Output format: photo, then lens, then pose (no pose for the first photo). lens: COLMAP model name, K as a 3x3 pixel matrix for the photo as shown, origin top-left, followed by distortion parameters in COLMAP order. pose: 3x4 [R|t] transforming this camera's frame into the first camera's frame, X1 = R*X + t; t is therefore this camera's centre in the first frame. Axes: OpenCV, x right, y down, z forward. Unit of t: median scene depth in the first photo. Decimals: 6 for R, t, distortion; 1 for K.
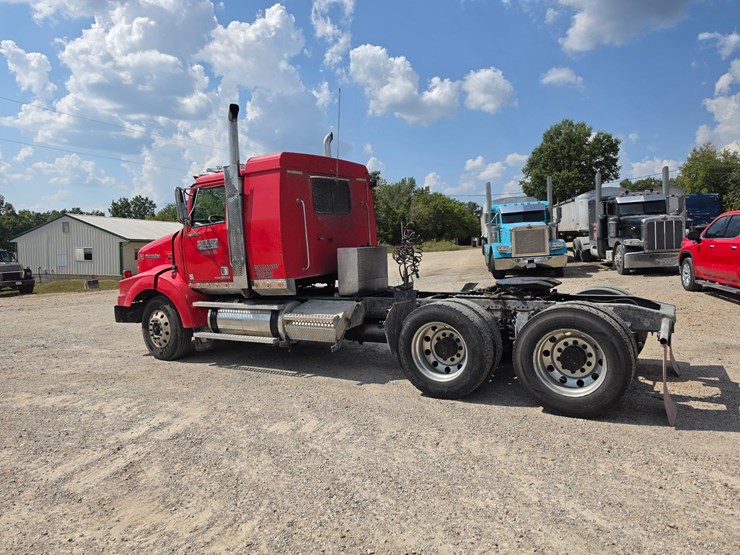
lens RADIAL K [[507.0, 0, 359.1], [0, 507.0, 281.2], [0, 0, 1]] dist [0.065938, -0.091773]
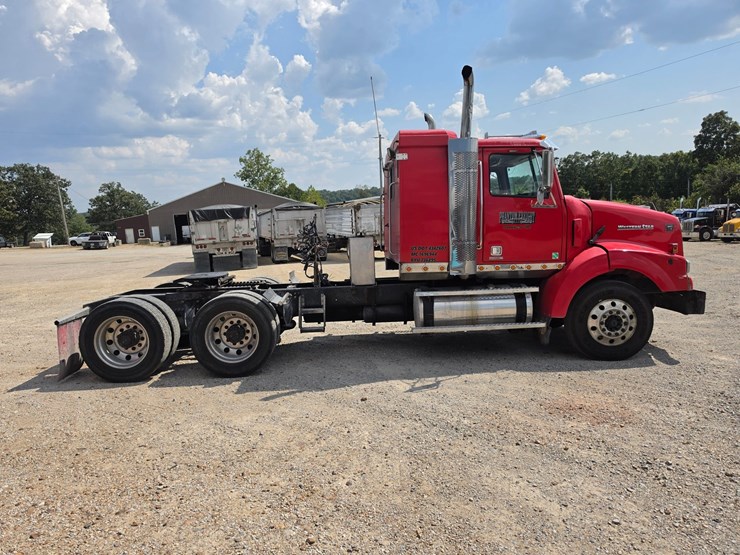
lens RADIAL K [[508.2, 0, 363.1], [0, 508.2, 286.2], [0, 0, 1]] dist [0.067325, -0.091354]
pose [[-0.821190, 0.138130, -0.553685, 0.595619], [0.027901, 0.978821, 0.202809, -0.181775], [0.569972, 0.151097, -0.807652, 1.892404]]
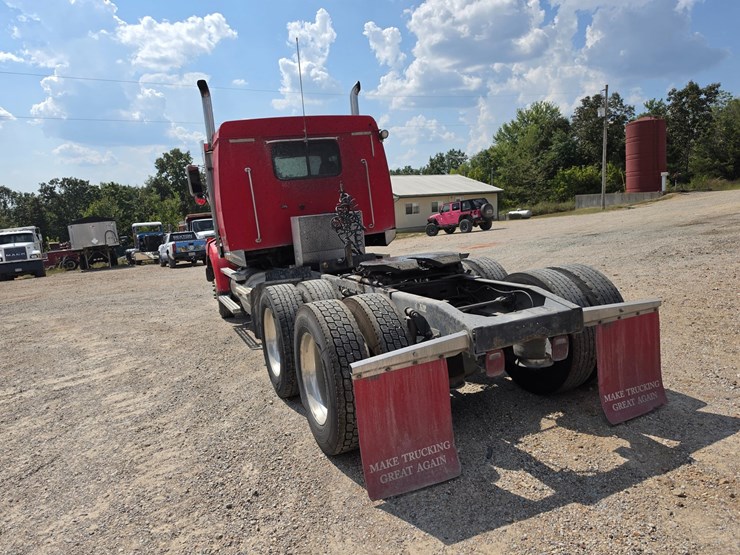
lens RADIAL K [[509.1, 0, 359.2], [0, 509.1, 274.7], [0, 0, 1]] dist [0.065410, -0.091008]
pose [[0.813107, 0.034741, -0.581077, 0.603255], [0.018065, 0.996231, 0.084841, -0.036148], [0.581834, -0.079482, 0.809414, 0.301473]]
